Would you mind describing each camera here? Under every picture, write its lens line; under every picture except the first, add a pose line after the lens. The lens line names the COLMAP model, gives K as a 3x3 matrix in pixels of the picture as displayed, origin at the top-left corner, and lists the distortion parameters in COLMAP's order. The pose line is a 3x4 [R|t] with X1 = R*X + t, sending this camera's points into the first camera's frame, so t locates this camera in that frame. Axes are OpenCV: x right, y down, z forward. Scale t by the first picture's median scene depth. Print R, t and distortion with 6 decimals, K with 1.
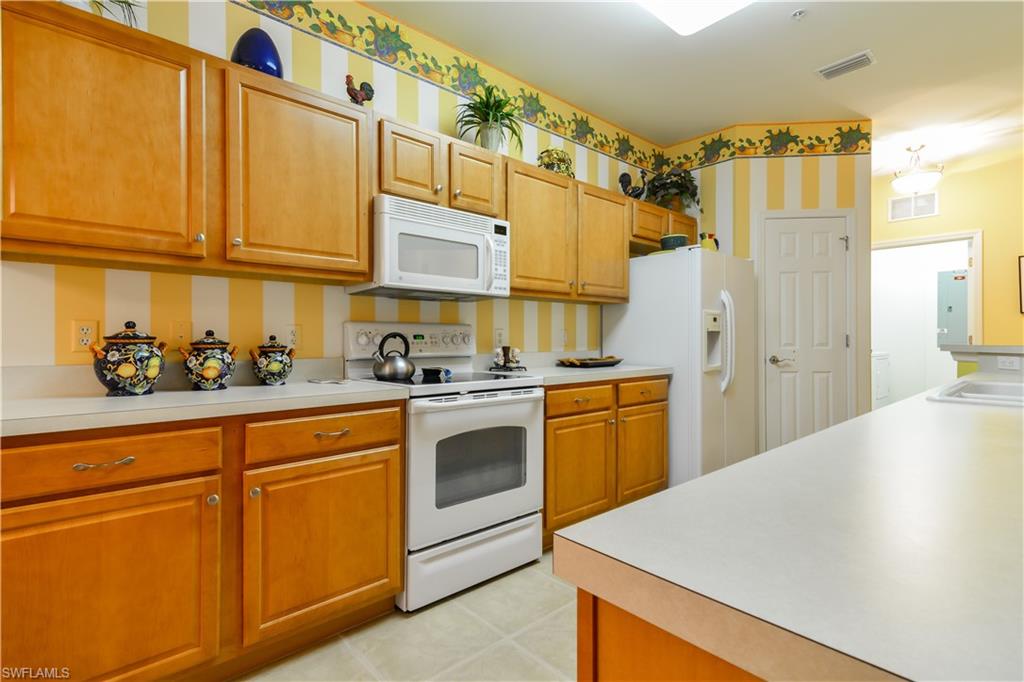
lens RADIAL K [[490.7, 0, 506.9], [0, 490.7, 337.8], [0, 0, 1]] dist [0.012934, -0.000572]
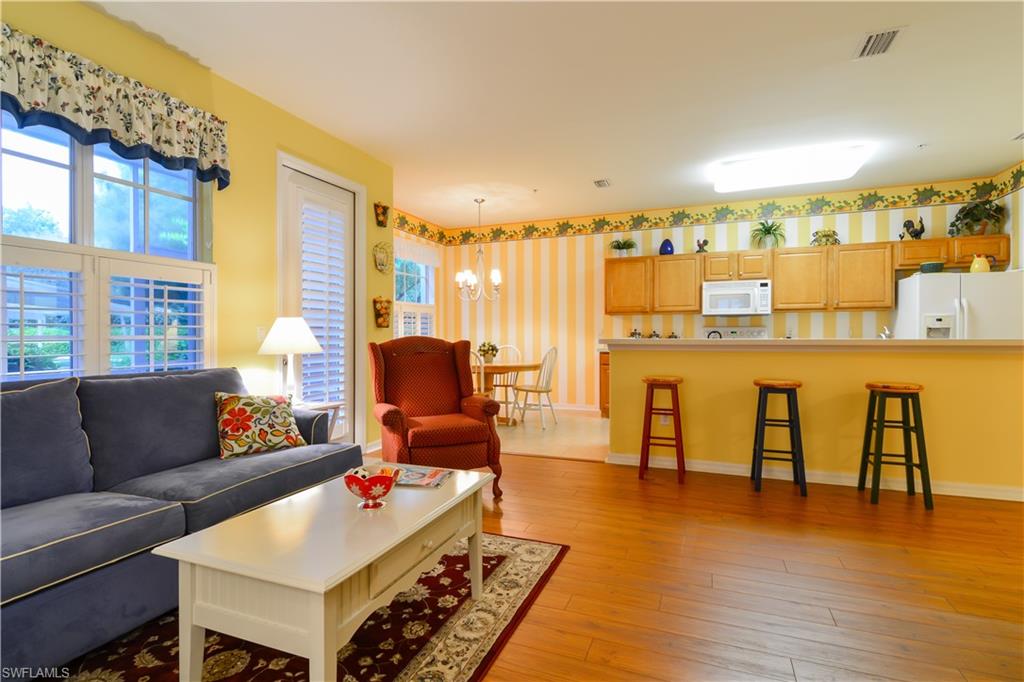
lens RADIAL K [[502.4, 0, 506.3], [0, 502.4, 336.3], [0, 0, 1]] dist [0.018586, -0.013237]
pose [[0.448178, 0.004759, -0.893932, 2.127250], [0.005688, 0.999950, 0.008175, -0.012112], [0.893926, -0.008748, 0.448129, -1.536750]]
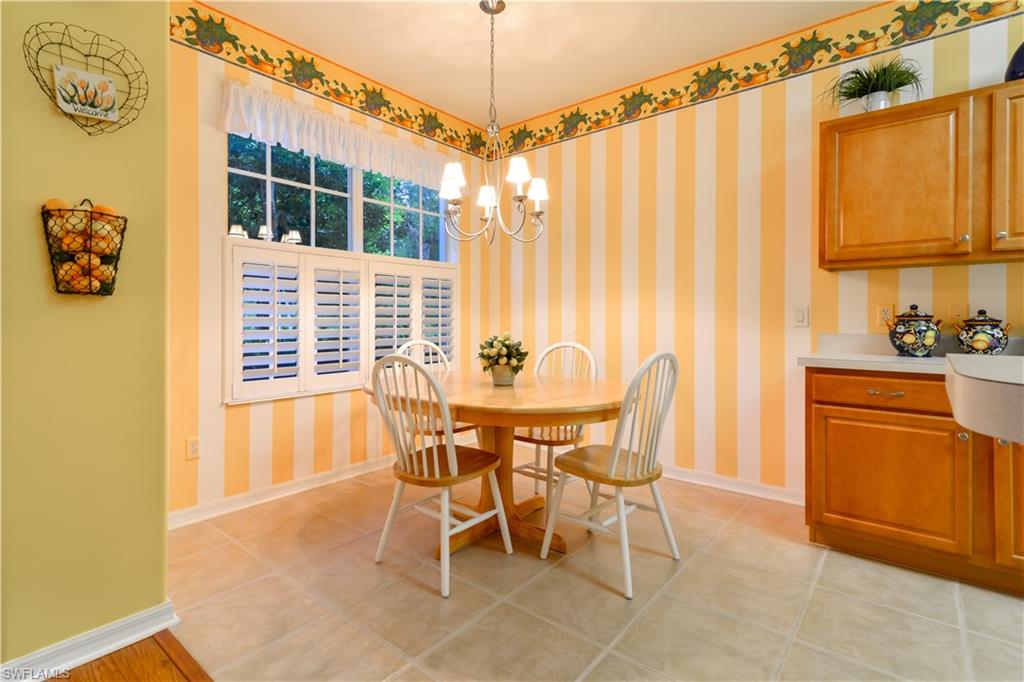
lens RADIAL K [[496.0, 0, 505.7], [0, 496.0, 319.8], [0, 0, 1]] dist [0.005349, 0.000576]
pose [[0.151405, 0.004550, -0.988461, 0.438399], [0.001634, 0.999987, 0.004854, 0.001204], [0.988470, -0.002350, 0.151396, -0.344847]]
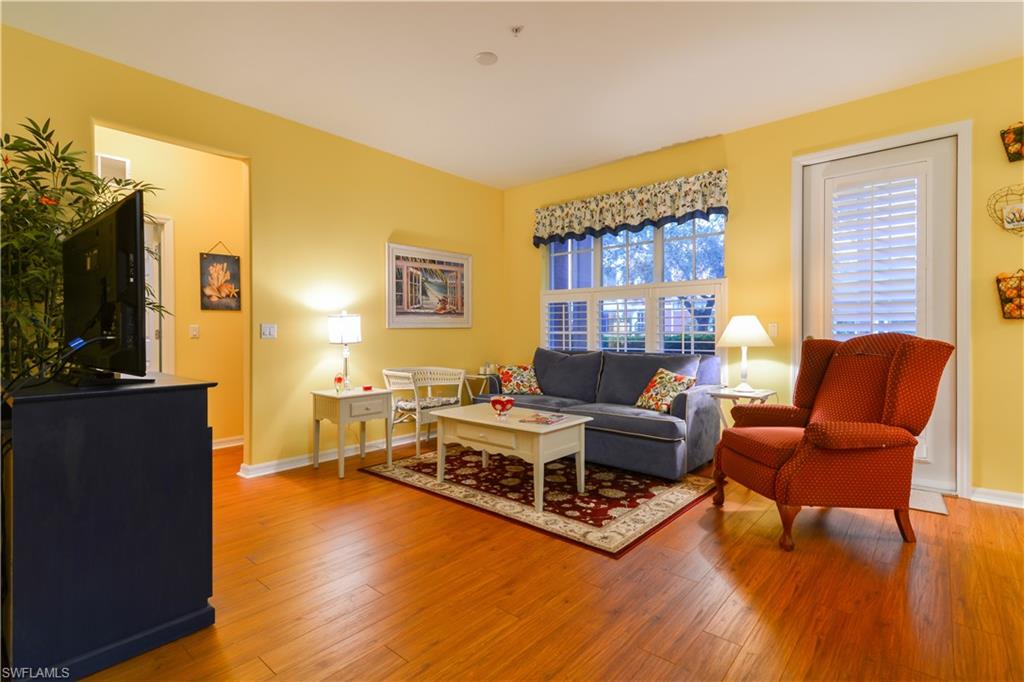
lens RADIAL K [[490.7, 0, 506.9], [0, 490.7, 337.8], [0, 0, 1]] dist [0.012934, -0.000572]
pose [[-0.992201, 0.008778, -0.124340, 1.387992], [0.007761, 0.999932, 0.008660, -0.003893], [0.124408, 0.007628, -0.992202, 0.507929]]
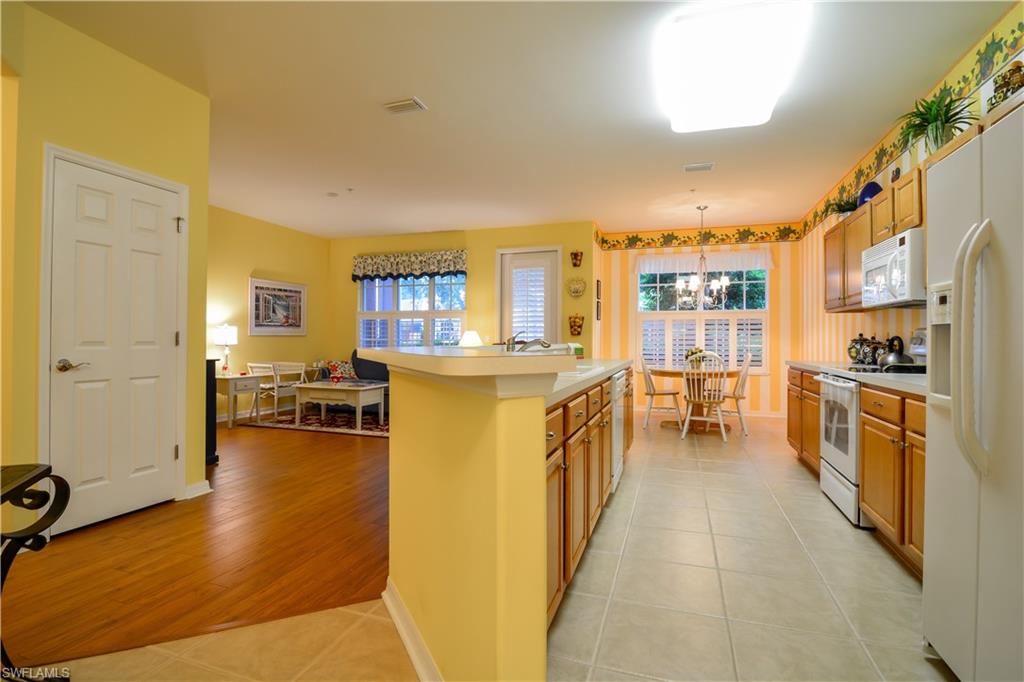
lens RADIAL K [[490.7, 0, 506.9], [0, 490.7, 337.8], [0, 0, 1]] dist [0.012934, -0.000572]
pose [[-0.873517, -0.002870, -0.486784, 1.788828], [-0.000062, 0.999983, -0.005783, 0.003202], [0.486793, -0.005022, -0.873503, 2.119092]]
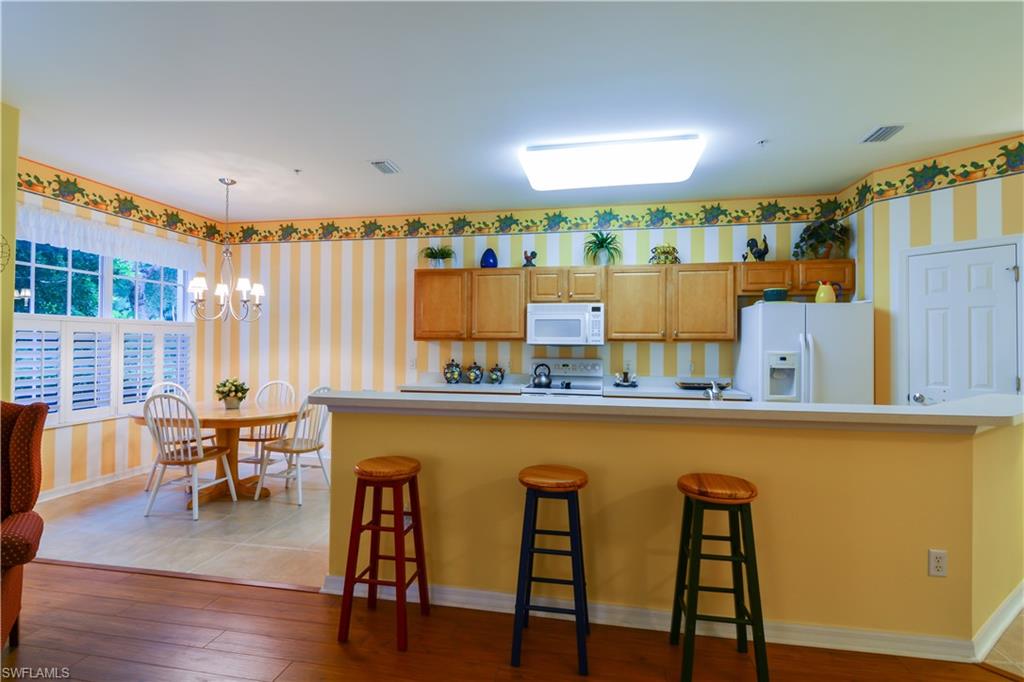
lens RADIAL K [[488.6, 0, 510.6], [0, 488.6, 336.5], [0, 0, 1]] dist [0.020001, -0.016235]
pose [[0.613450, -0.004939, -0.789718, 1.719822], [-0.005319, 0.999932, -0.010385, -0.134114], [0.789715, 0.010571, 0.613382, -0.531997]]
